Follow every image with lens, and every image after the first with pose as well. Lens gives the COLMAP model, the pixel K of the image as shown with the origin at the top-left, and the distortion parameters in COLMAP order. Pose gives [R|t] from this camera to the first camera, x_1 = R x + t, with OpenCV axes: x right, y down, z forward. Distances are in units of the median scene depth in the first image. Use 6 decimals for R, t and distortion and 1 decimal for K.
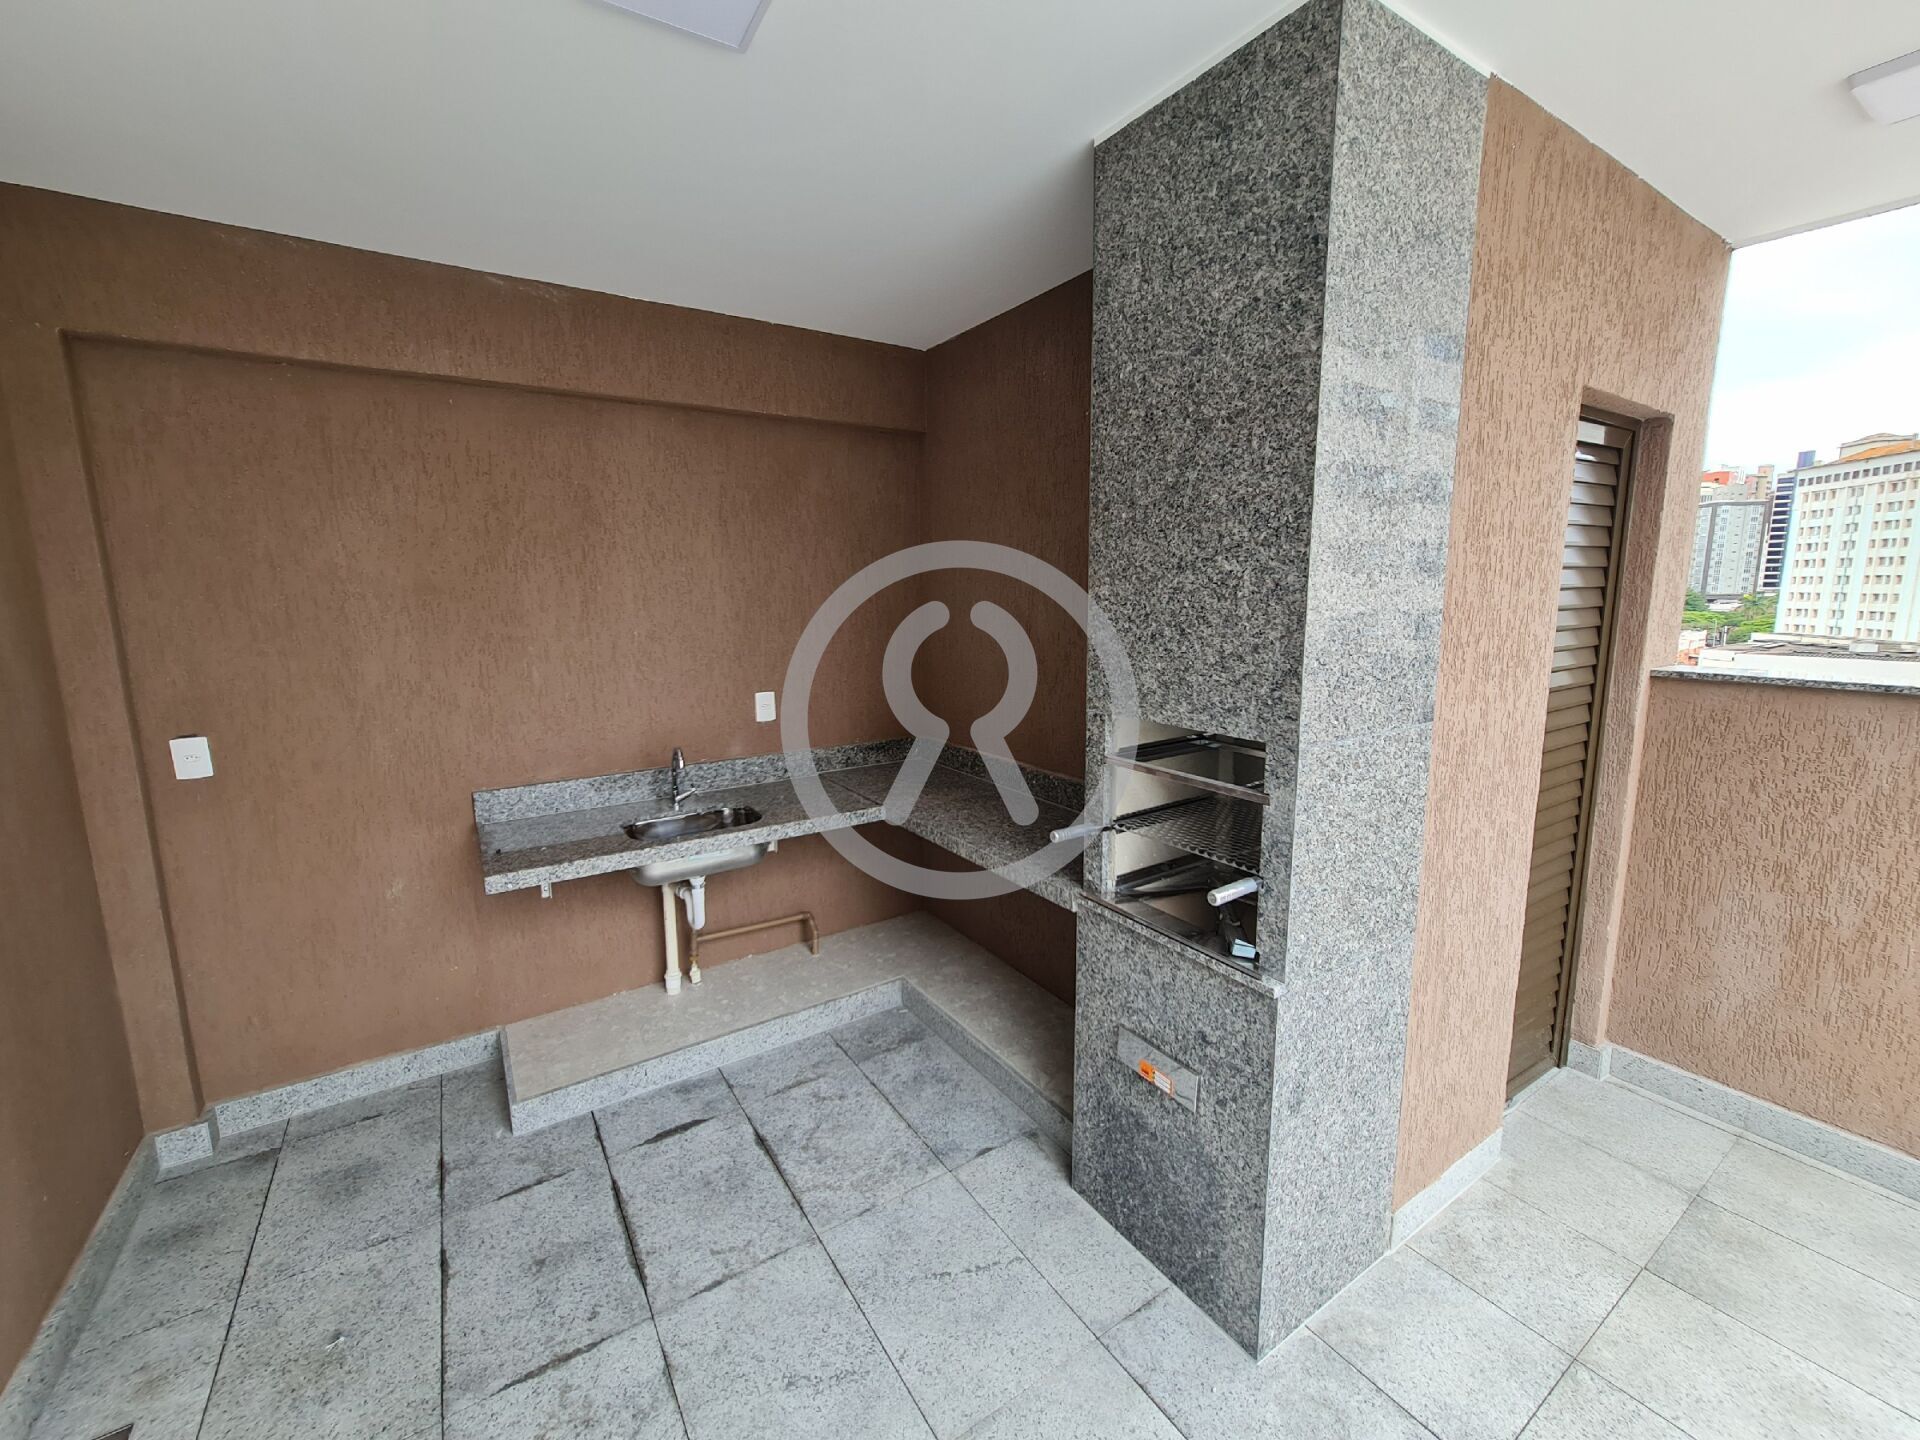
lens RADIAL K [[781.9, 0, 965.5], [0, 781.9, 717.3], [0, 0, 1]] dist [0.001489, -0.001338]
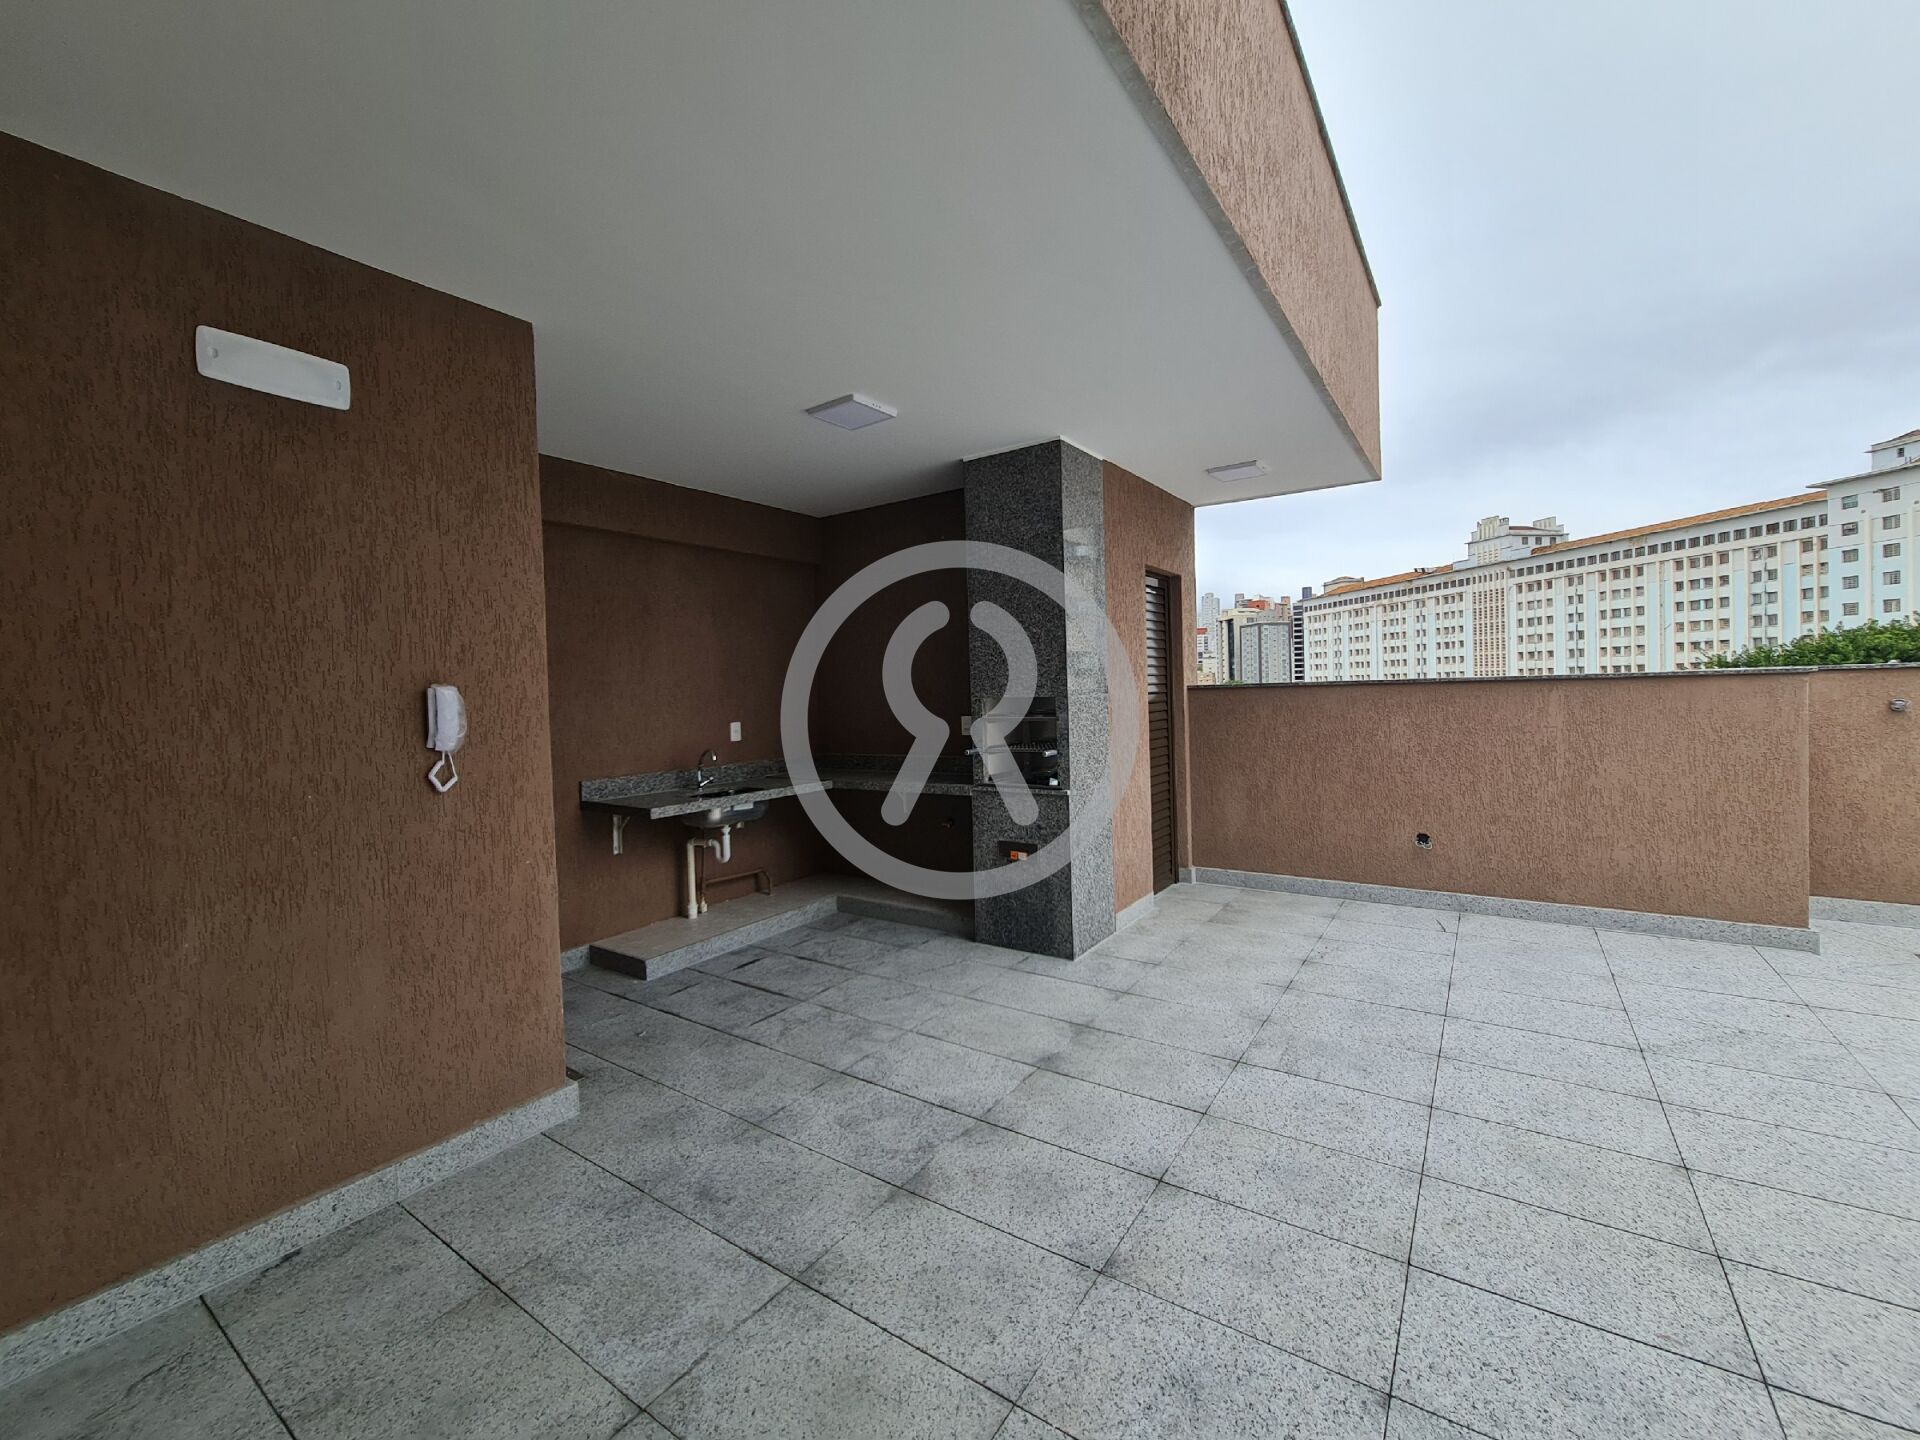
lens RADIAL K [[781.9, 0, 967.6], [0, 781.9, 731.3], [0, 0, 1]] dist [0.001489, -0.001338]
pose [[0.924007, -0.040740, 0.380200, -0.594447], [0.086714, 0.990729, -0.104583, 0.266654], [-0.372414, 0.129604, 0.918973, -0.855699]]
